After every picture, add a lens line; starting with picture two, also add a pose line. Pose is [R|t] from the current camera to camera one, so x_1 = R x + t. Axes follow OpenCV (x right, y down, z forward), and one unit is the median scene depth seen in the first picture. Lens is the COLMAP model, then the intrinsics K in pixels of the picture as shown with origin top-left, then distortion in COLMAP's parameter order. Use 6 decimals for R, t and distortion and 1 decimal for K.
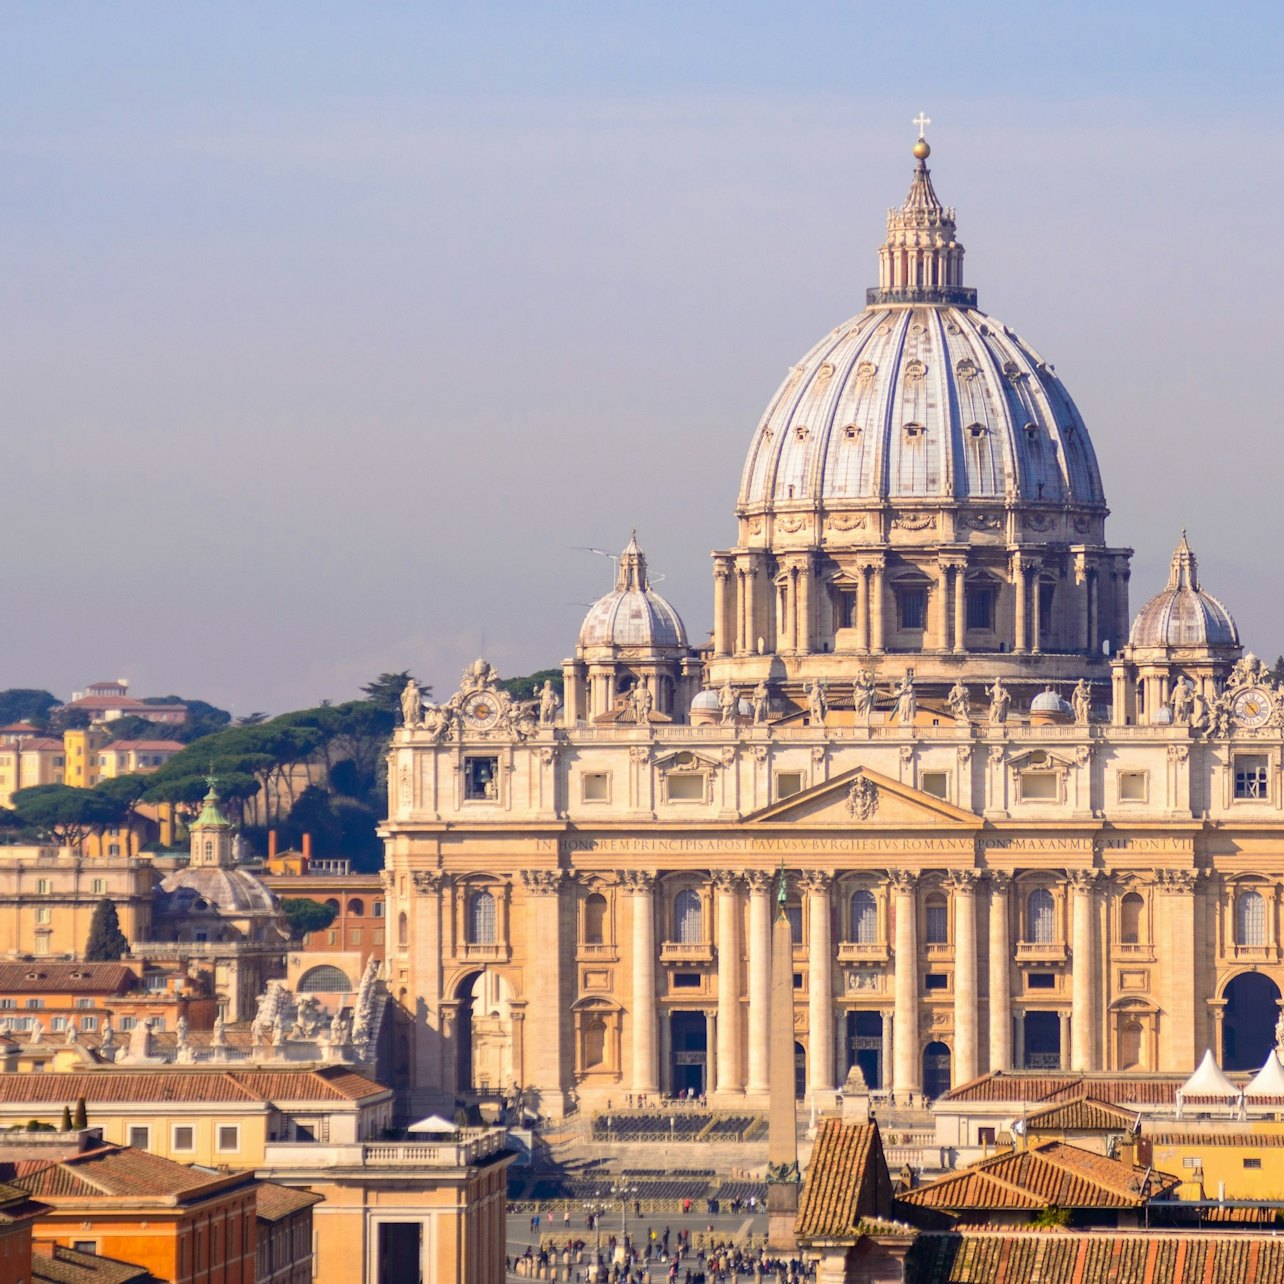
lens RADIAL K [[4400.2, 0, 641.0], [0, 4400.2, 894.7], [0, 0, 1]] dist [0.289800, 1.249988]
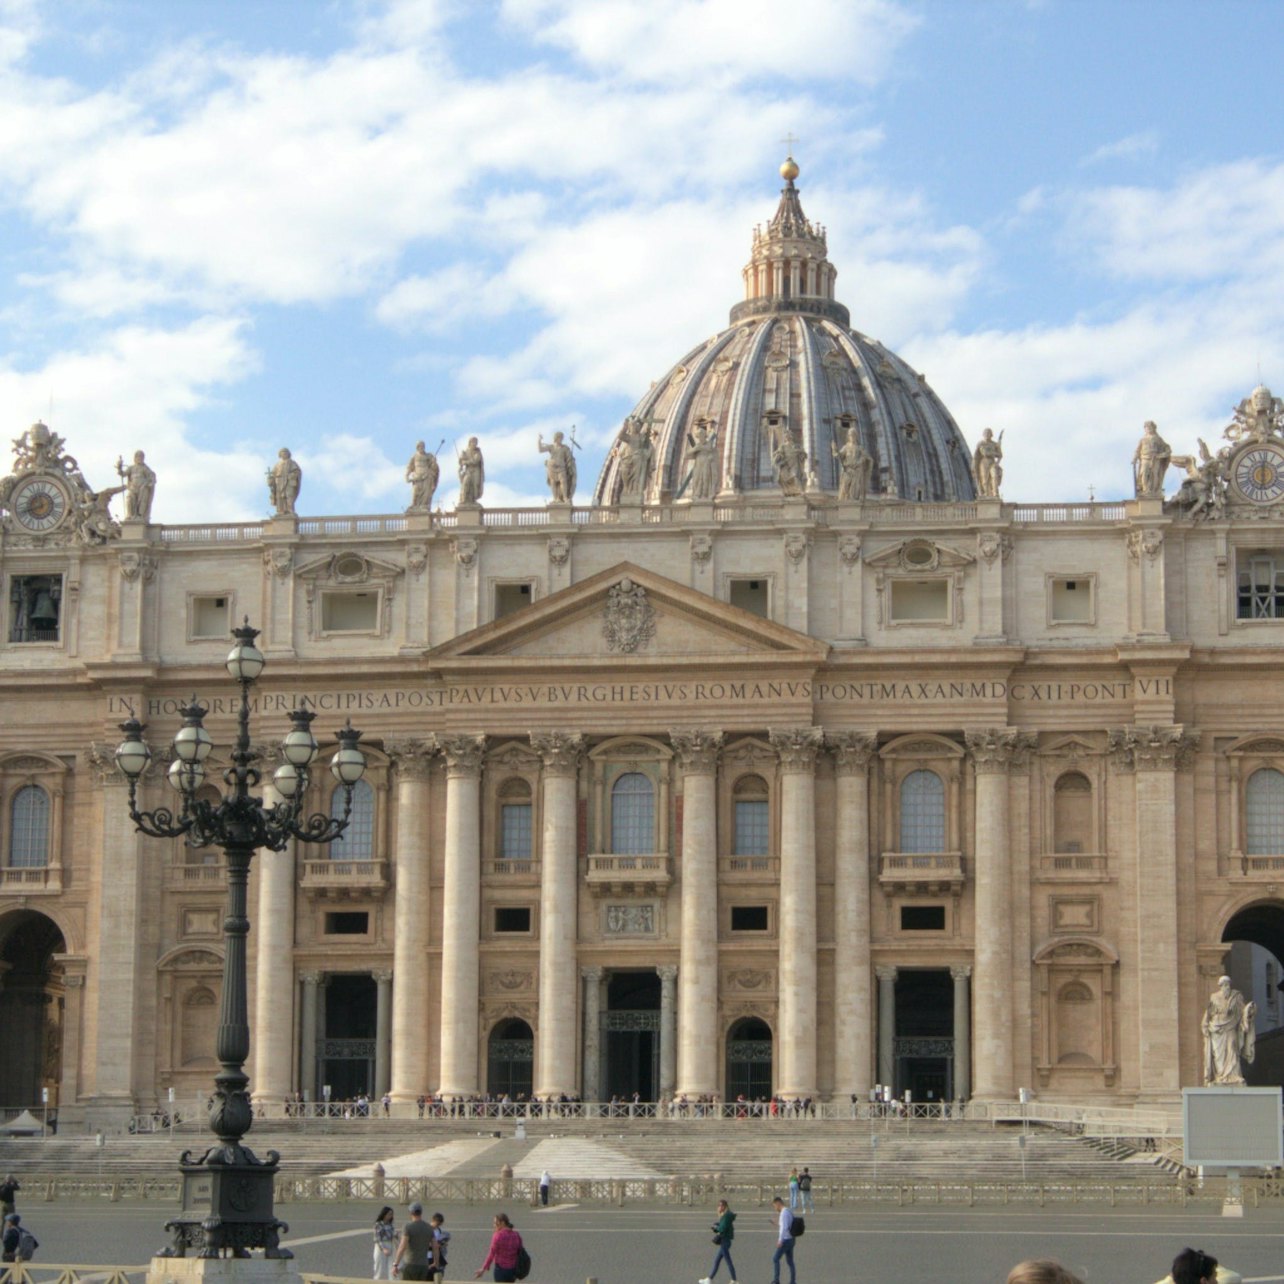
lens RADIAL K [[3297.7, 0, 643.1], [0, 3297.7, 899.4], [0, 0, 1]] dist [-0.002872, -0.297392]
pose [[0.999963, 0.006201, 0.005926, 0.049714], [-0.005815, 0.997991, -0.063086, 0.045713], [-0.006305, 0.063049, 0.997991, 0.548754]]
